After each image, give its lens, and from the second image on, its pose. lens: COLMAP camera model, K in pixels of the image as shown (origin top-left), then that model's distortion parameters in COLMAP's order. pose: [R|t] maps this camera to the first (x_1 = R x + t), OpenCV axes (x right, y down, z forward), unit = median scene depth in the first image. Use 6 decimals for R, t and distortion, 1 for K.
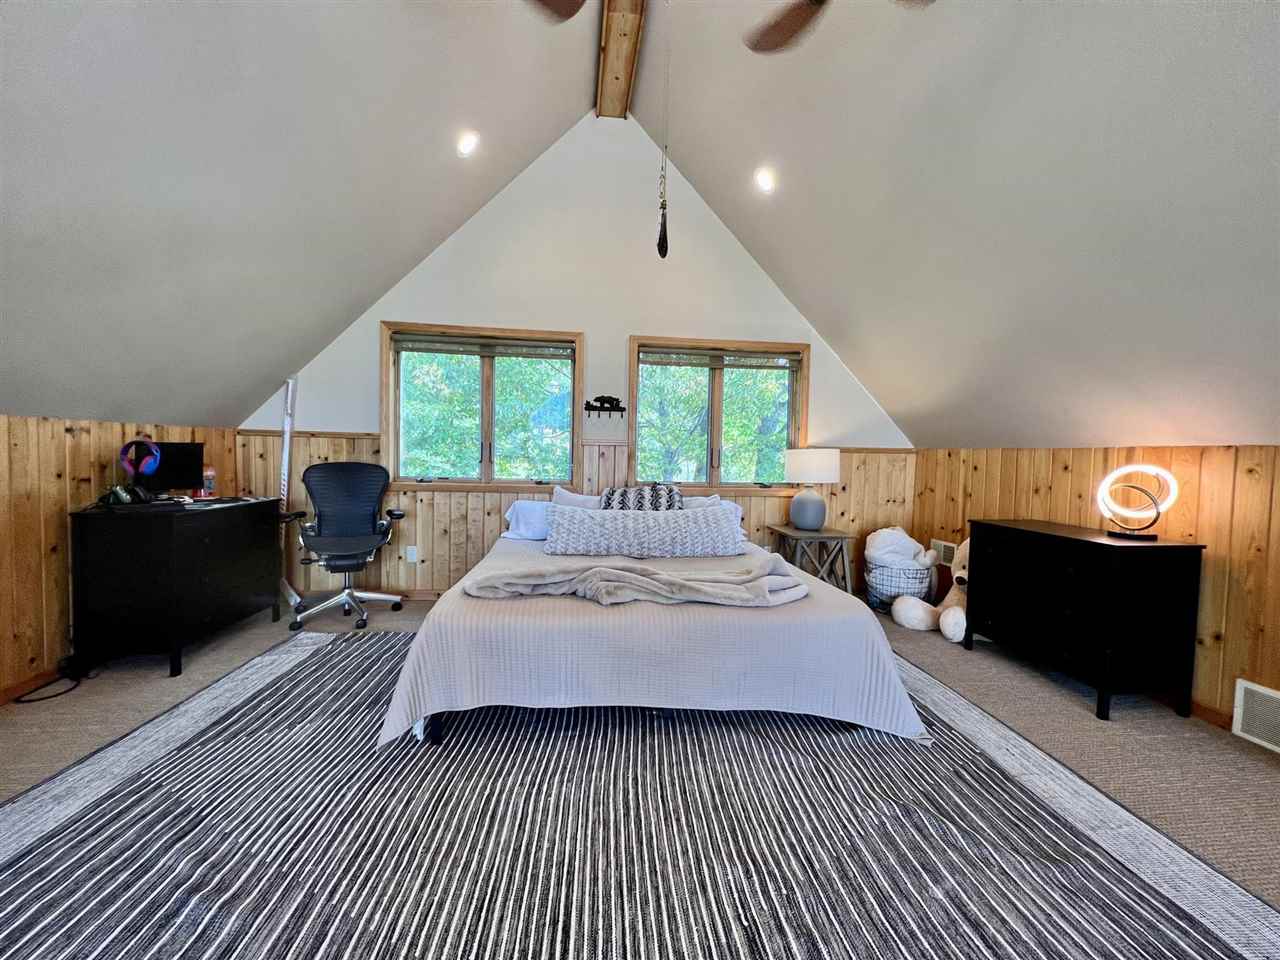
lens RADIAL K [[511.4, 0, 641.2], [0, 511.4, 479.7], [0, 0, 1]] dist [-0.001960, 0.000555]
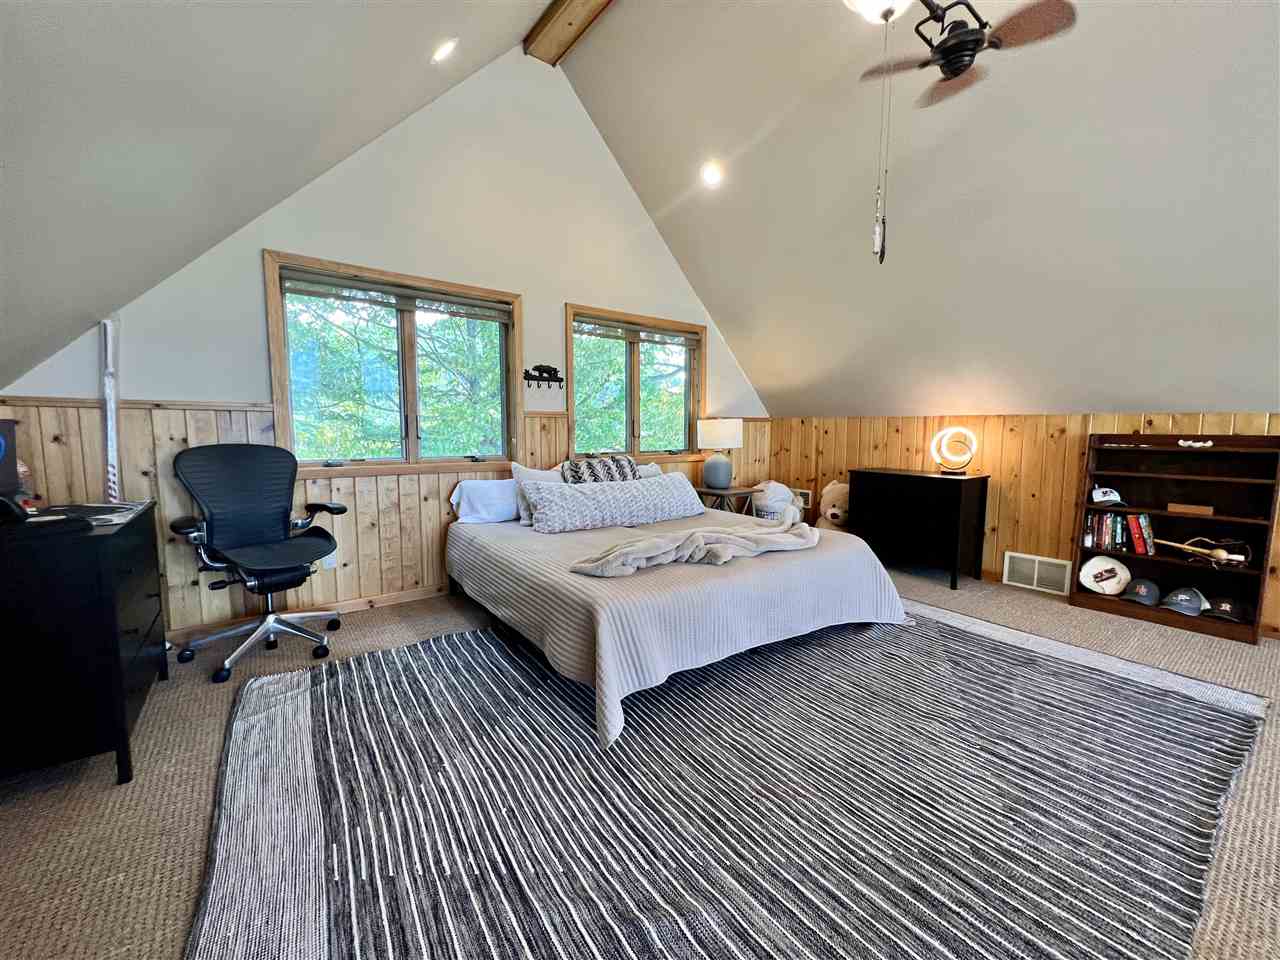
lens RADIAL K [[511.4, 0, 641.2], [0, 511.4, 479.7], [0, 0, 1]] dist [-0.001960, 0.000555]
pose [[0.863378, -0.069622, 0.499731, -0.449719], [0.039354, 0.996709, 0.070869, -0.012791], [-0.503021, -0.041520, 0.863276, 0.086974]]
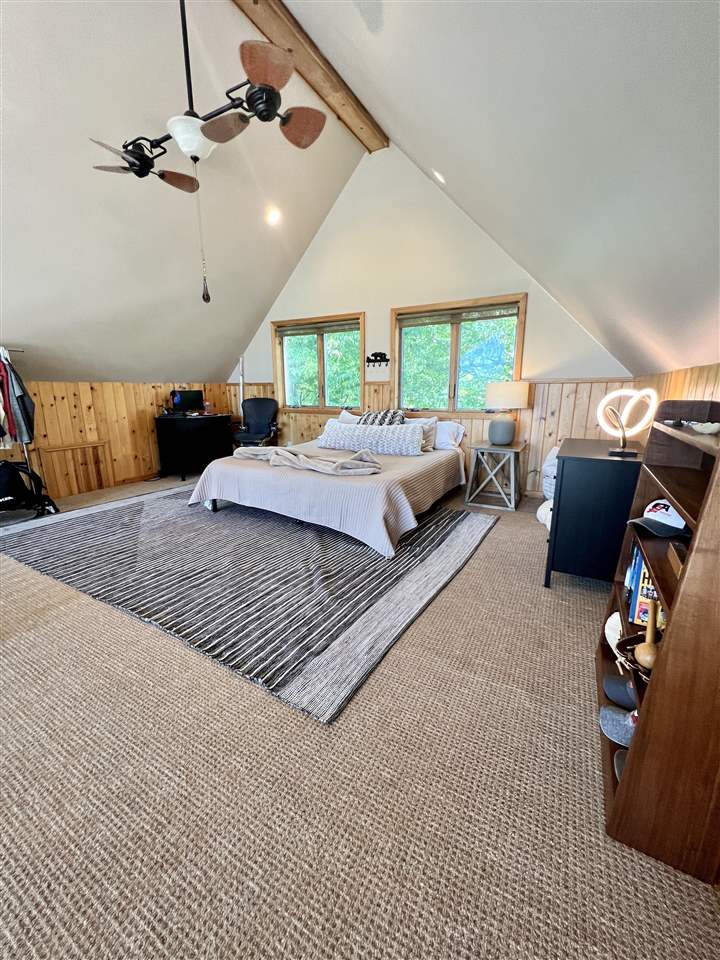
lens RADIAL K [[385.0, 0, 356.9], [0, 385.0, 478.8], [0, 0, 1]] dist [0.002142, 0.000207]
pose [[0.802960, 0.107736, -0.586215, 0.682899], [-0.004143, 0.984513, 0.175262, 0.013145], [0.596019, -0.138300, 0.790971, -0.028228]]
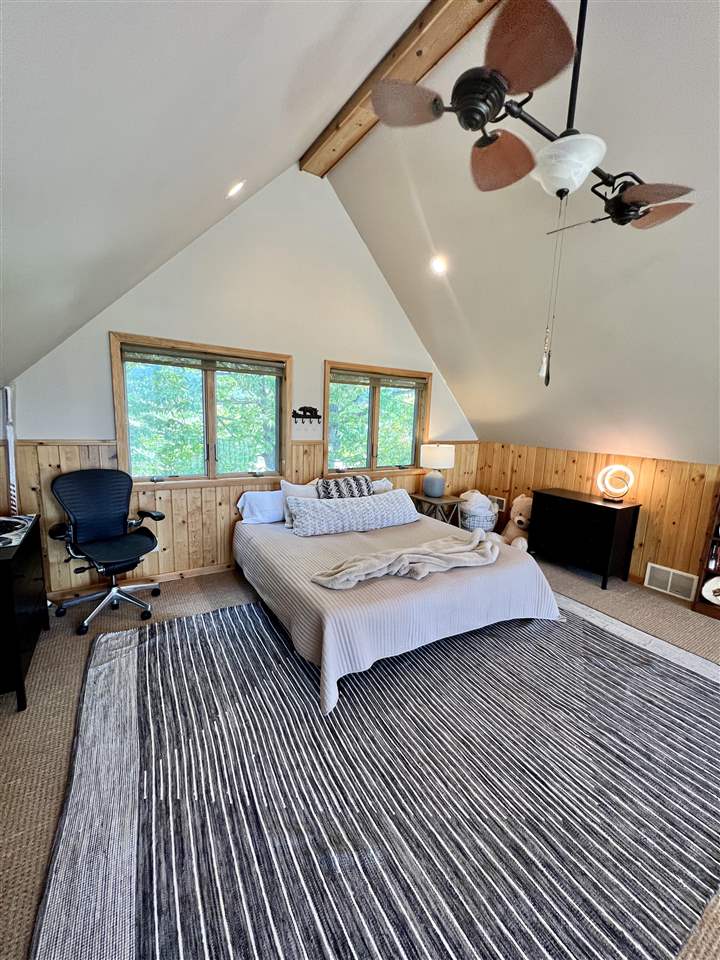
lens RADIAL K [[383.5, 0, 360.8], [0, 383.5, 481.0], [0, 0, 1]] dist [-0.001960, 0.000555]
pose [[0.901013, -0.059999, 0.429624, -0.420461], [-0.000351, 0.990287, 0.139035, -0.124609], [-0.433793, -0.125423, 0.892240, 0.051289]]
